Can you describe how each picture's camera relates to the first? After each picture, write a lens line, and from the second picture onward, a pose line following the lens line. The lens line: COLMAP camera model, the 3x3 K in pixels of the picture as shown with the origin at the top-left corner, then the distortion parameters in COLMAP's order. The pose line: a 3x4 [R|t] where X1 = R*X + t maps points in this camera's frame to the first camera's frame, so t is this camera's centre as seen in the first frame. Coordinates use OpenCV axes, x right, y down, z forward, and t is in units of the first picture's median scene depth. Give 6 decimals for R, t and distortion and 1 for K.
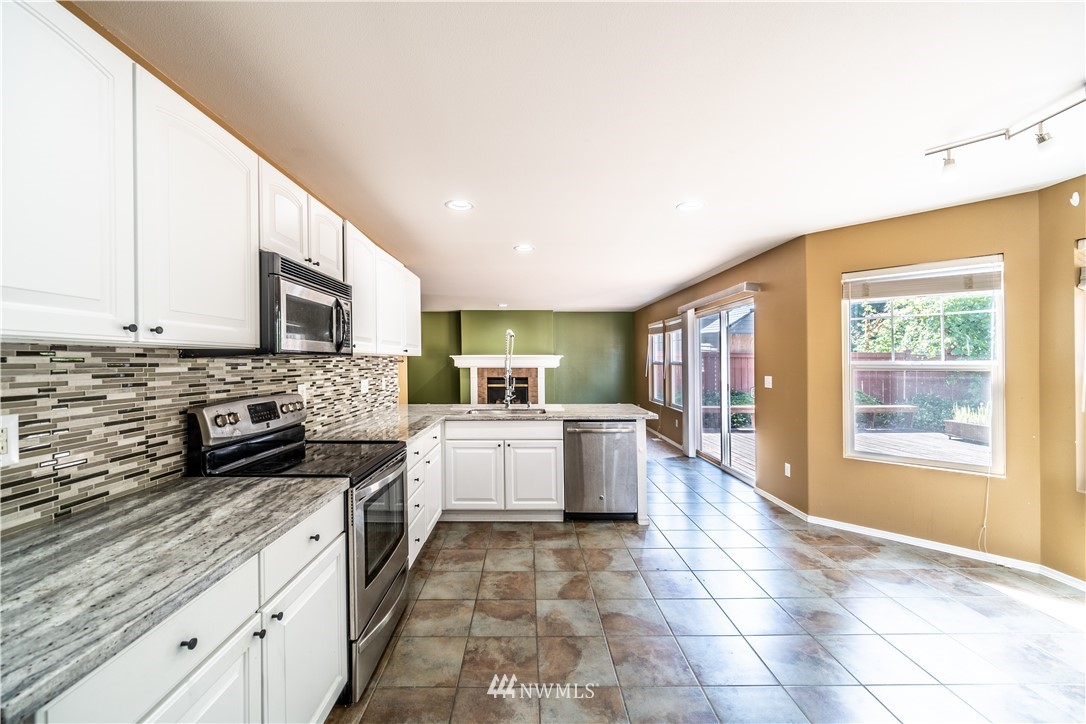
lens RADIAL K [[438.3, 0, 534.1], [0, 438.3, 361.6], [0, 0, 1]] dist [-0.000314, -0.000223]
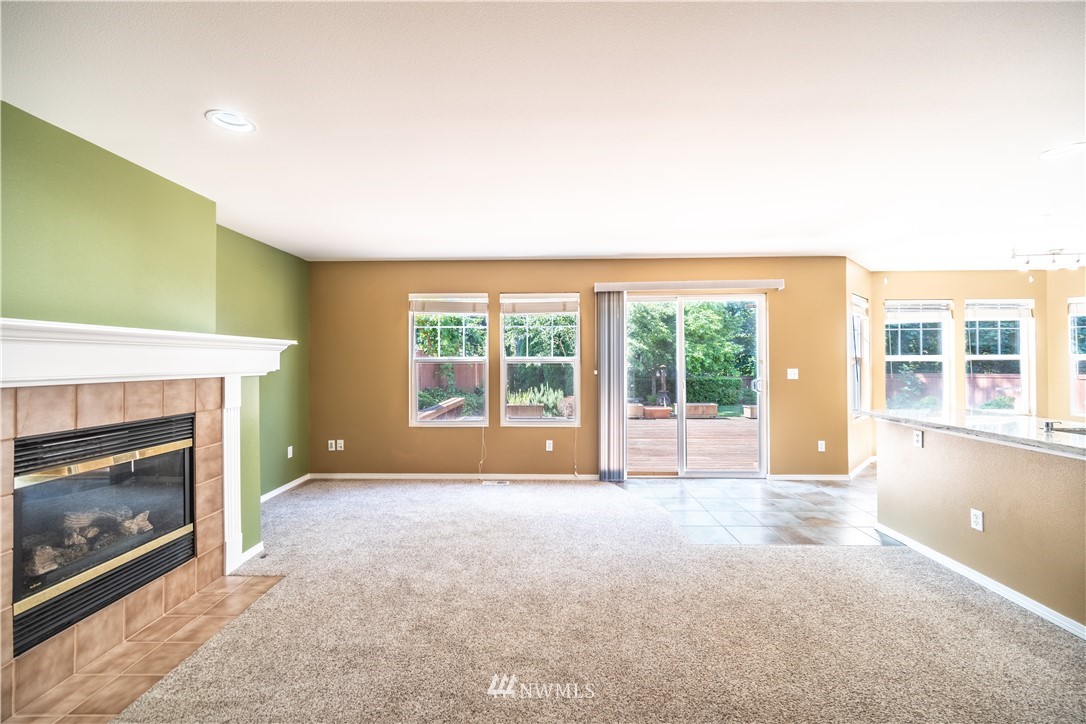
lens RADIAL K [[438.3, 0, 540.2], [0, 438.3, 361.2], [0, 0, 1]] dist [-0.000314, -0.000223]
pose [[0.051665, 0.000061, 0.998664, -0.835062], [0.006363, 0.999980, -0.000390, 0.013945], [-0.998644, 0.006375, 0.051663, 2.275653]]
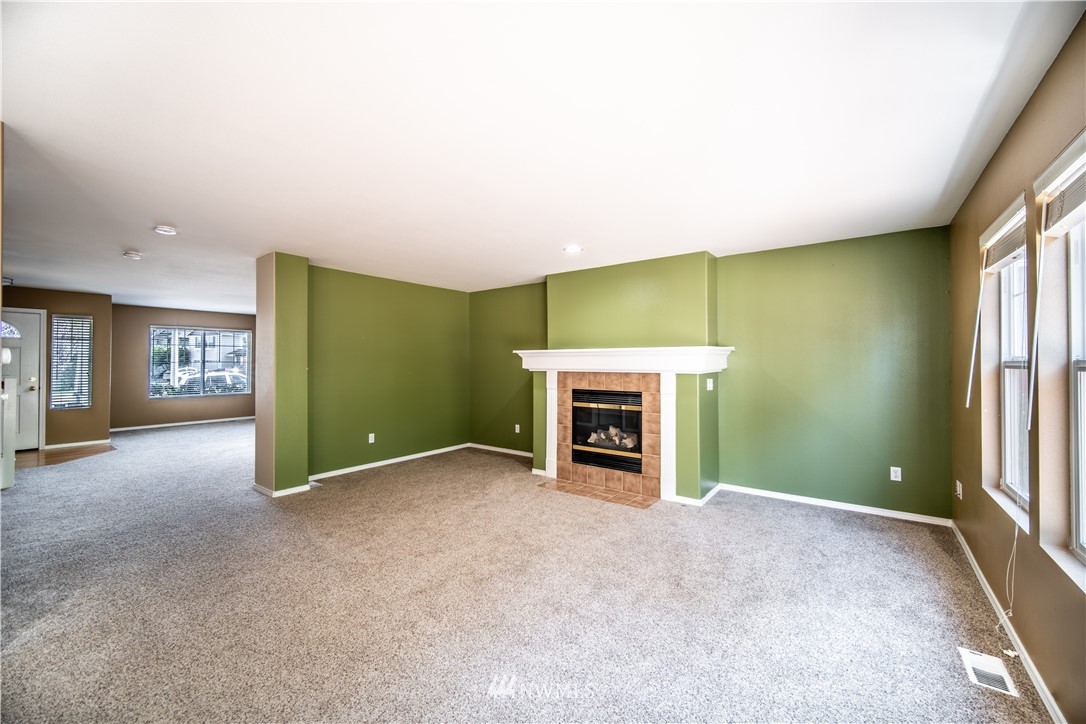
lens RADIAL K [[438.3, 0, 542.8], [0, 438.3, 362.4], [0, 0, 1]] dist [-0.000314, -0.000223]
pose [[0.773851, 0.001340, -0.633367, 0.630947], [-0.004297, 0.999986, -0.003135, 0.012939], [0.633354, 0.005147, 0.773845, 1.626417]]
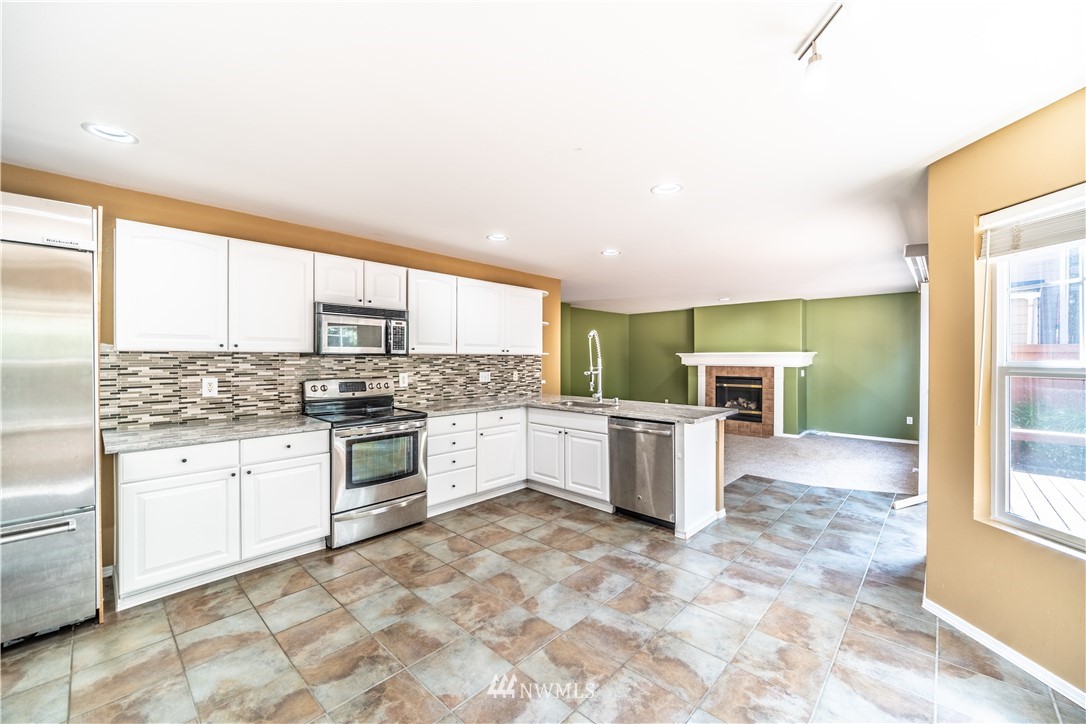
lens RADIAL K [[438.3, 0, 545.7], [0, 438.3, 364.4], [0, 0, 1]] dist [-0.000314, -0.000223]
pose [[0.718193, 0.012467, -0.695733, 0.852798], [-0.003549, 0.999892, 0.014253, -0.003680], [0.695835, -0.007767, 0.718159, 0.185410]]
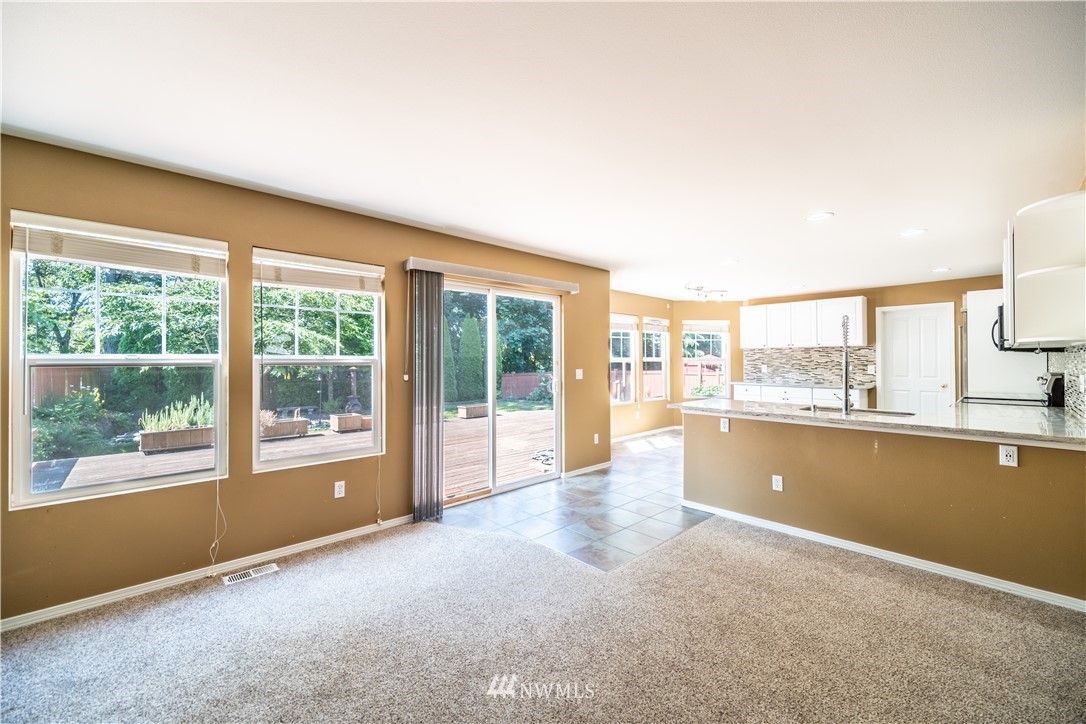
lens RADIAL K [[438.3, 0, 538.4], [0, 438.3, 356.1], [0, 0, 1]] dist [-0.000314, -0.000223]
pose [[-0.671645, 0.010561, 0.740798, -0.358565], [0.004798, 0.999939, -0.009906, 0.011870], [-0.740857, -0.003098, -0.671655, 2.678116]]
